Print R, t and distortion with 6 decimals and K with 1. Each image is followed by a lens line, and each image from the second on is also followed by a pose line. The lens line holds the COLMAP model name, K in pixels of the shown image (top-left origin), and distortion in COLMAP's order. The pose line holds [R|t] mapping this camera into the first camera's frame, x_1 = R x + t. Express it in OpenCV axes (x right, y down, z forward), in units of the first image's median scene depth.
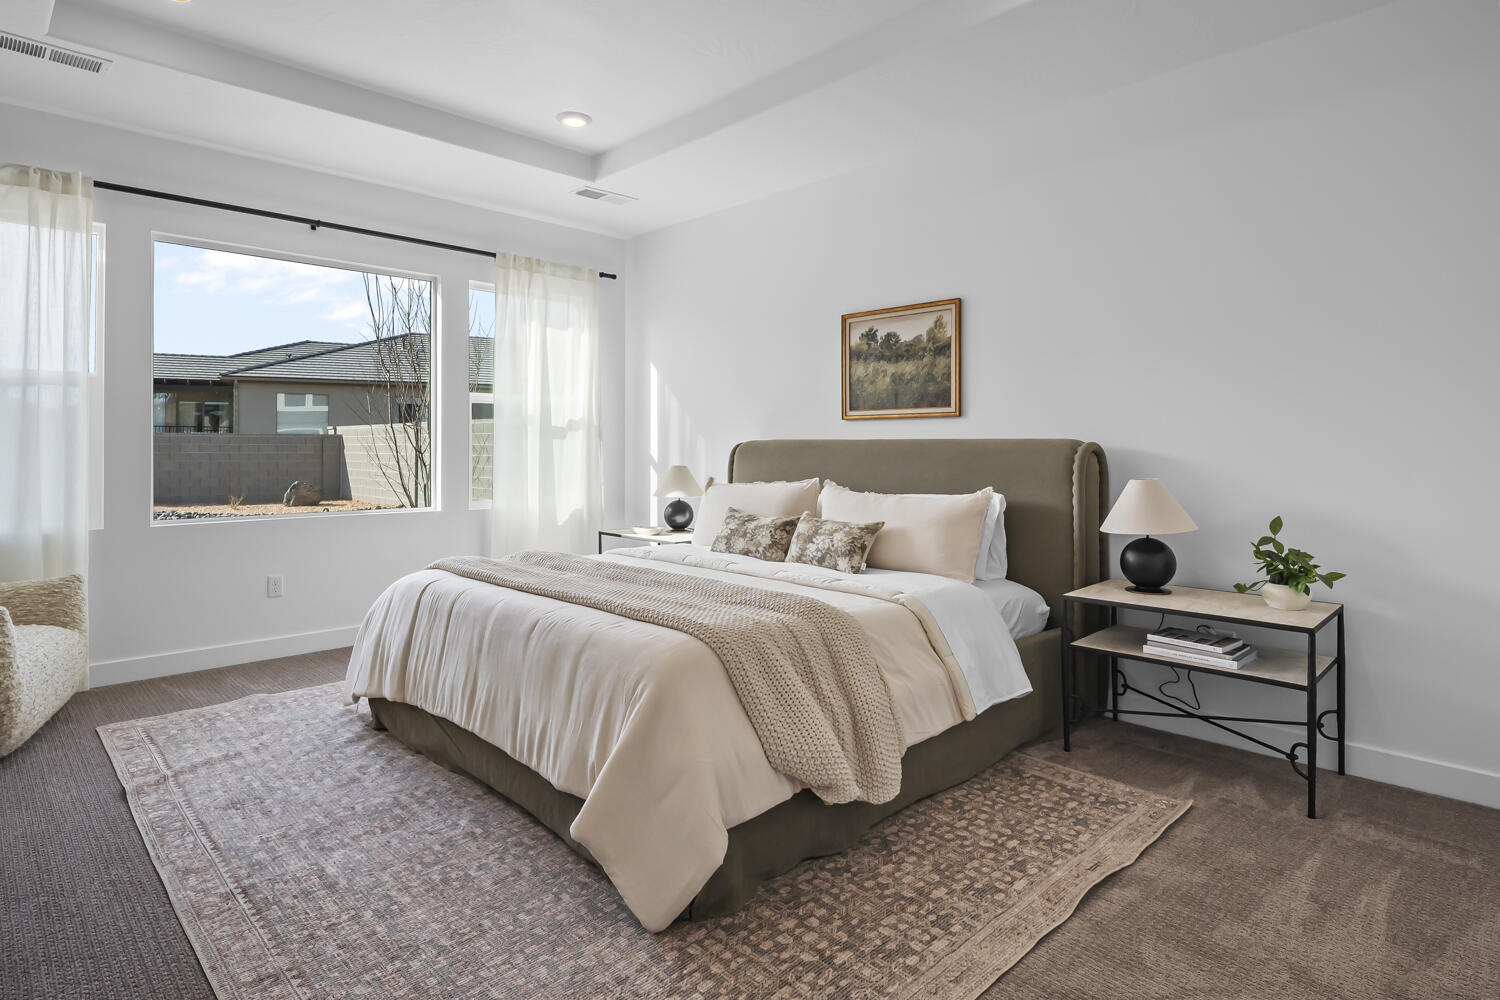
lens RADIAL K [[794.0, 0, 758.8], [0, 794.0, 506.1], [0, 0, 1]] dist [0.023032, -0.015949]
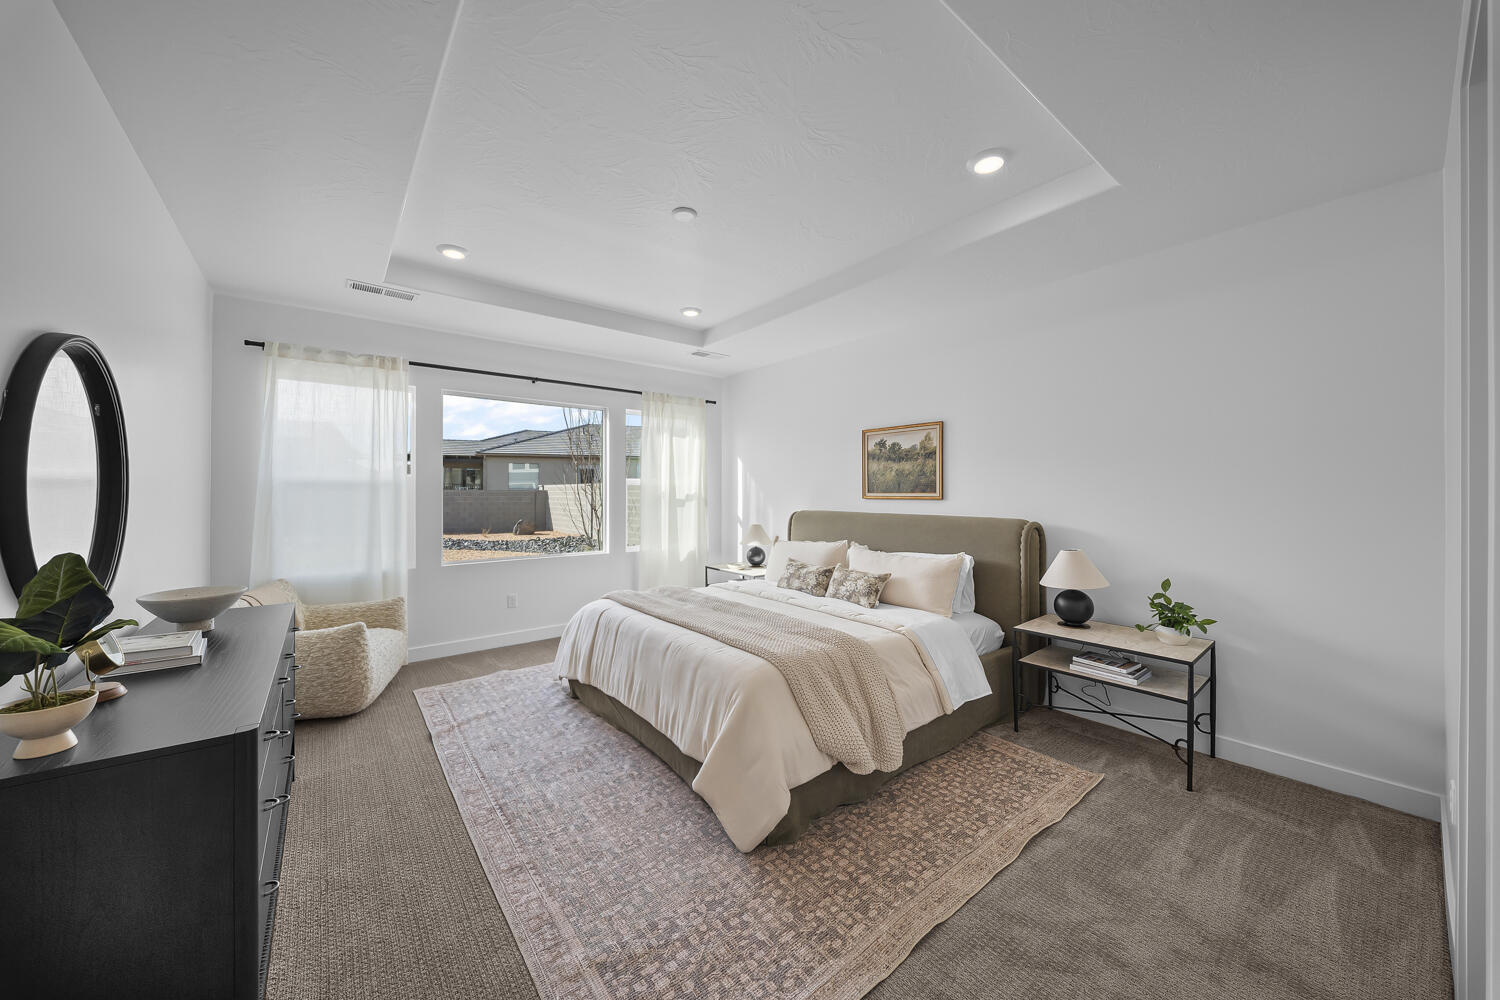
lens RADIAL K [[528.2, 0, 750.7], [0, 528.2, 495.4], [0, 0, 1]] dist [0.018154, -0.012780]
pose [[0.994875, -0.000613, -0.101114, -0.008071], [0.001256, 0.999979, 0.006294, -0.147292], [0.101109, -0.006389, 0.994855, -0.039860]]
